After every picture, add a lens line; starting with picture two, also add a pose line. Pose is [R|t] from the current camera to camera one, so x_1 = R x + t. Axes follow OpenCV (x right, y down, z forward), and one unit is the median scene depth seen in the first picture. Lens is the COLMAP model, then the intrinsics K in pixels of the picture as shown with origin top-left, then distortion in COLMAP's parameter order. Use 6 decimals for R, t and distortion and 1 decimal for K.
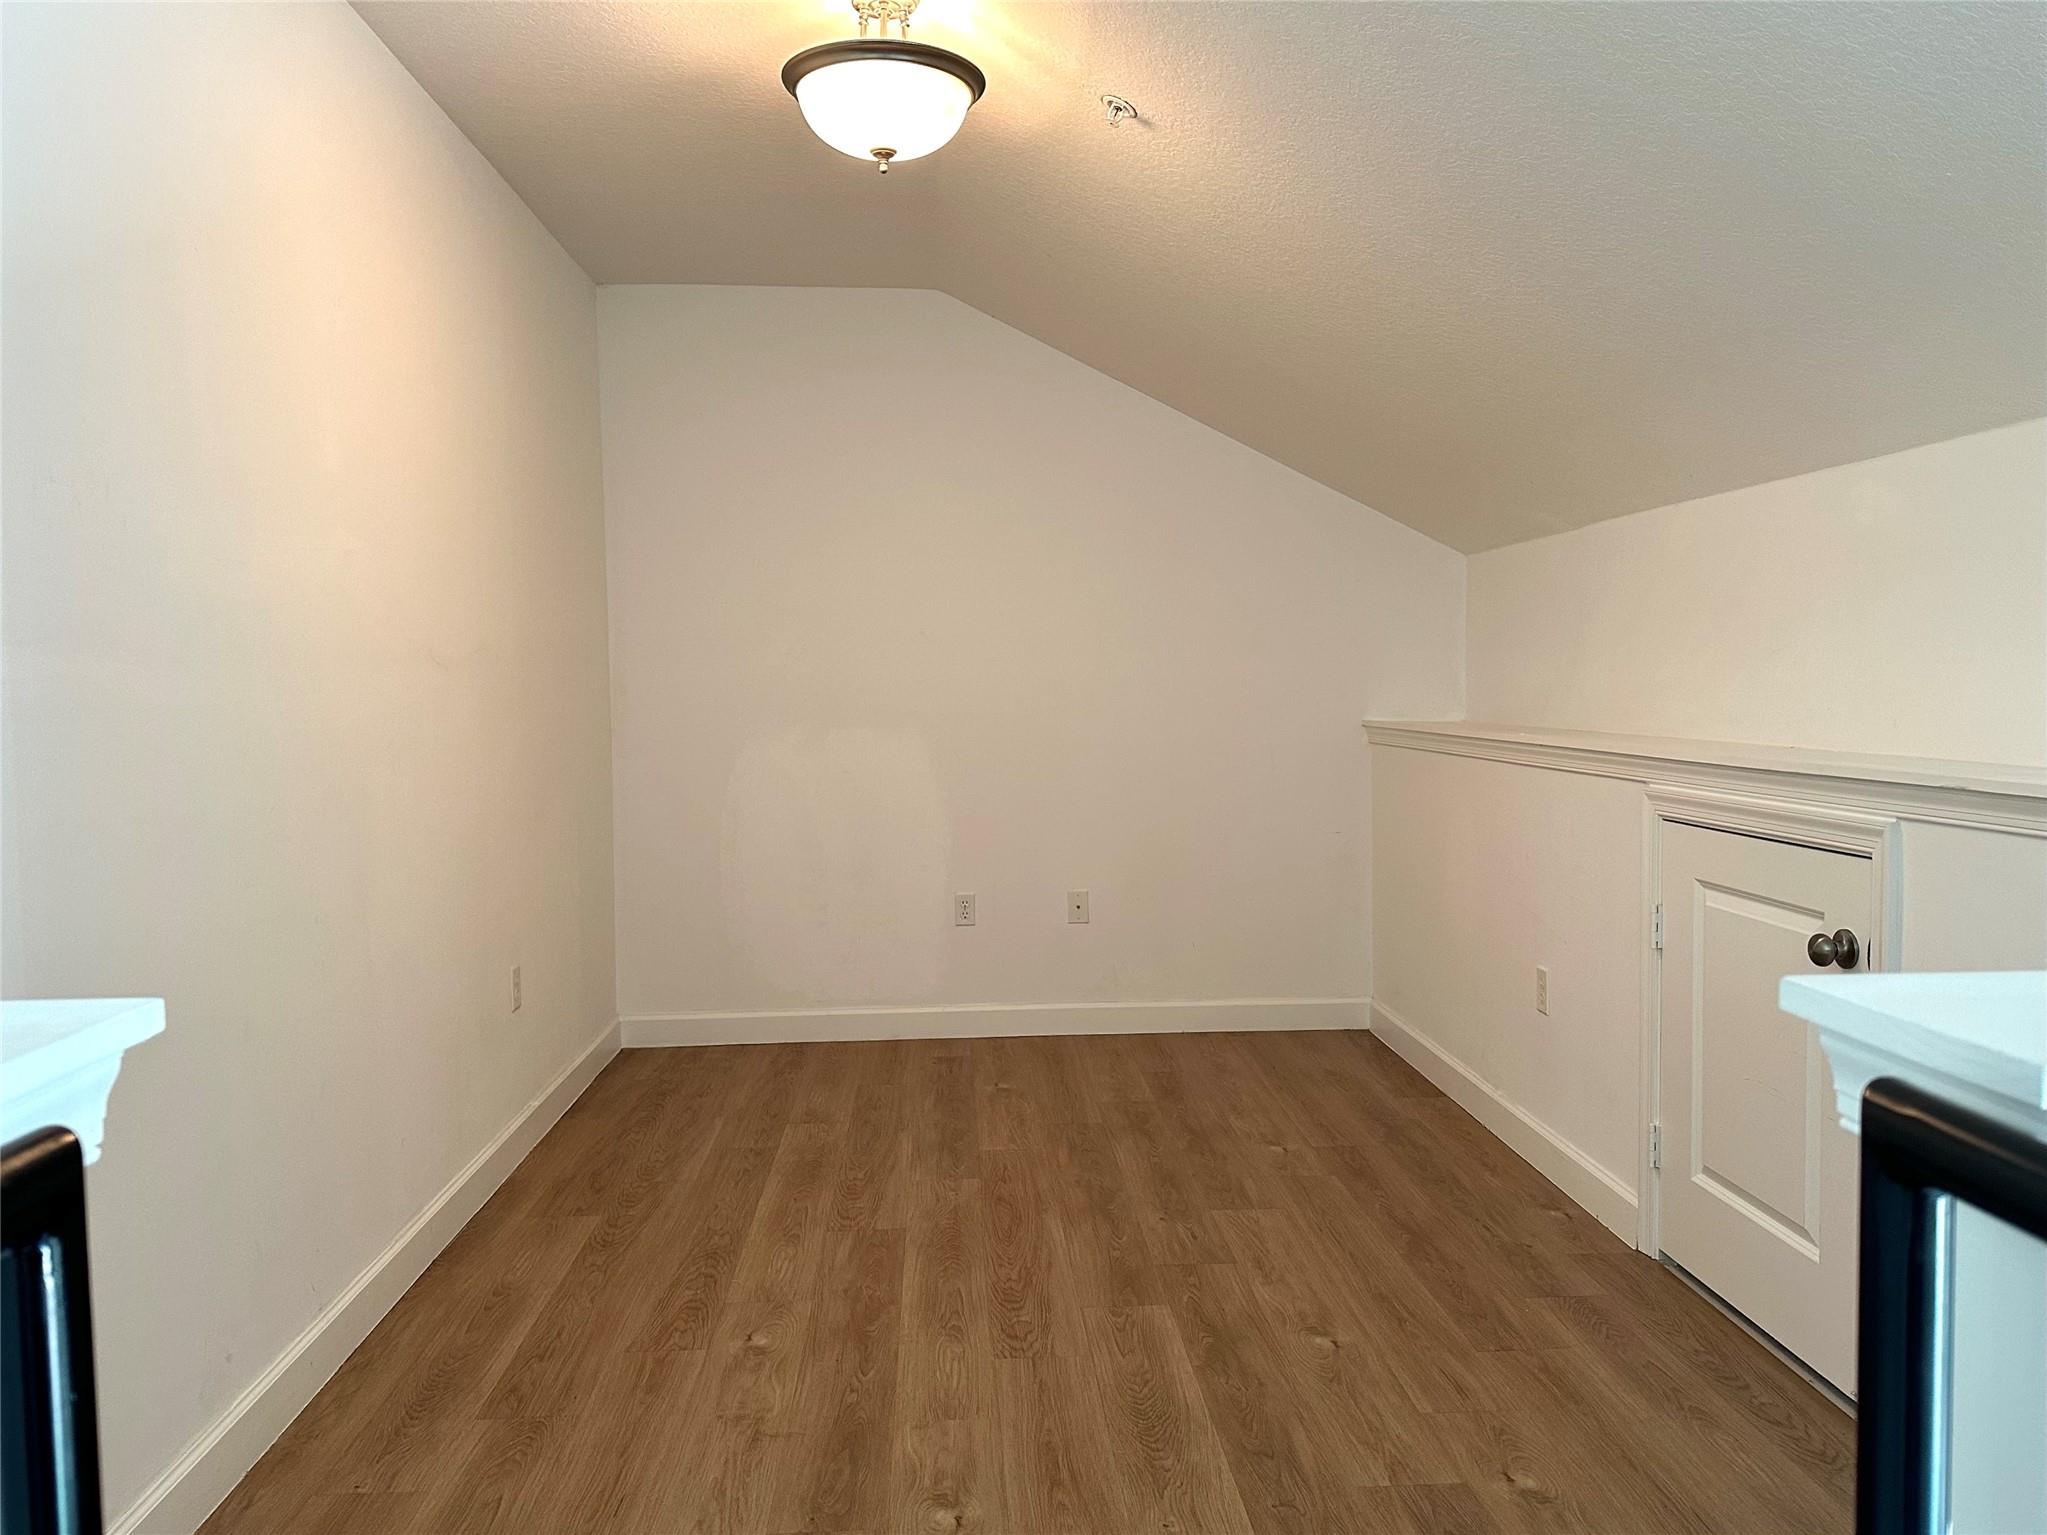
lens RADIAL K [[1450.3, 0, 1023.5], [0, 1450.3, 767.5], [0, 0, 1]] dist [0.007735, -0.003551]
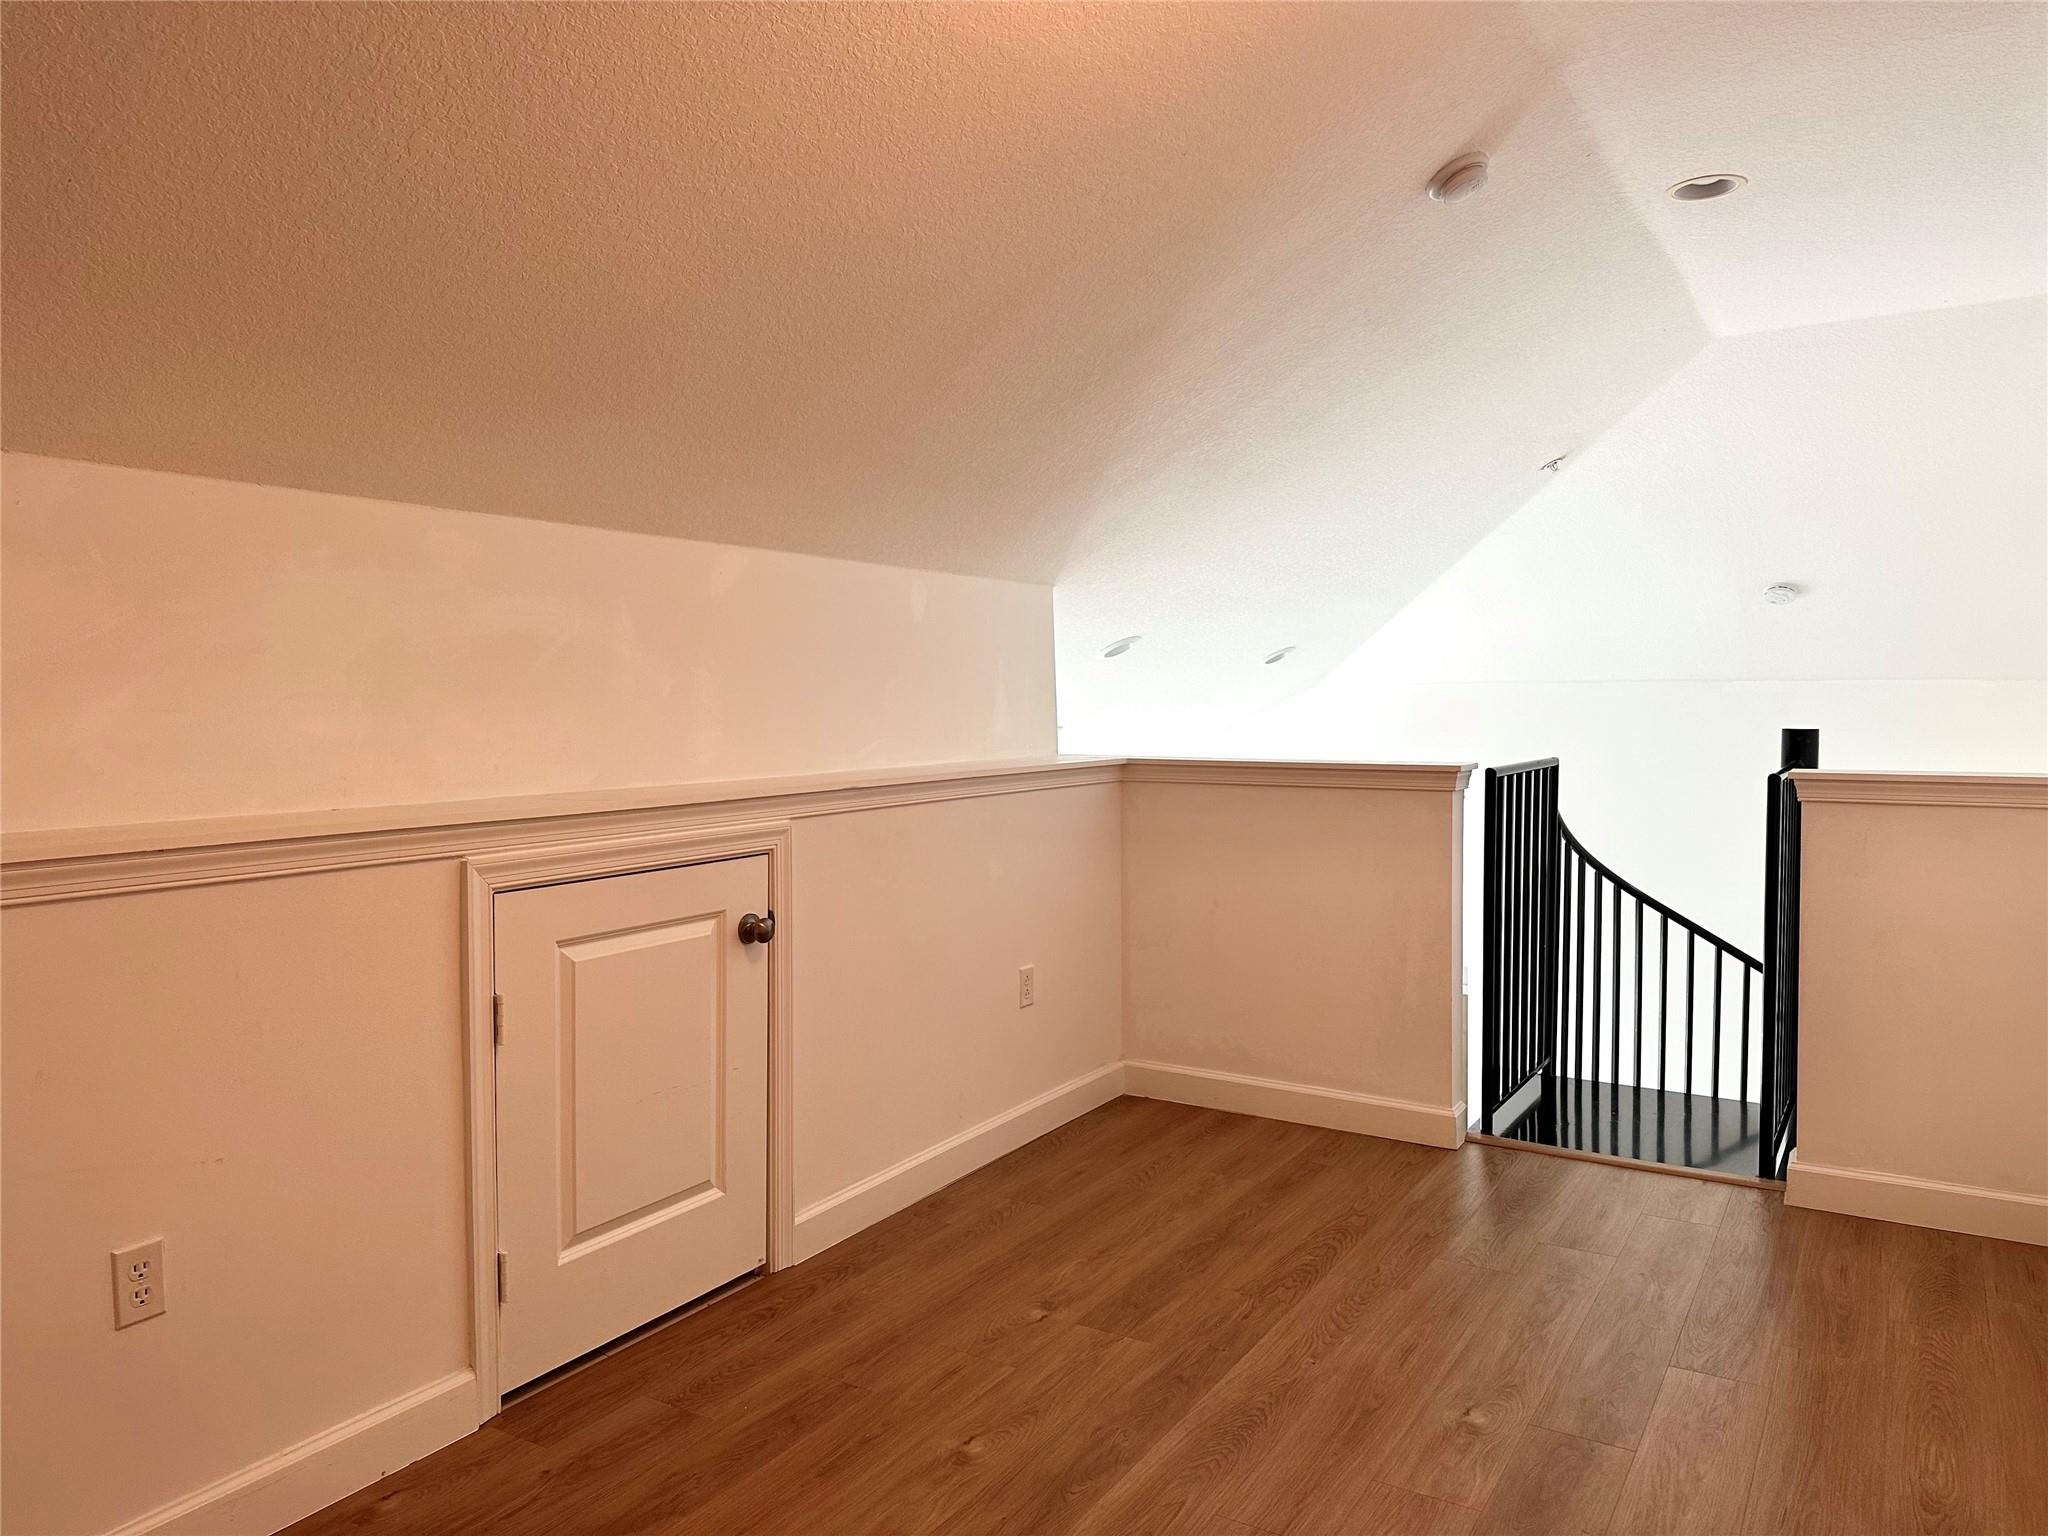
lens RADIAL K [[1451.0, 0, 1024.0], [0, 1451.0, 768.0], [0, 0, 1]] dist [0.007735, -0.003551]
pose [[-0.816042, -0.017468, 0.577728, -0.364149], [0.045562, 0.994489, 0.094426, -0.123921], [-0.576194, 0.103378, -0.810749, 1.793769]]
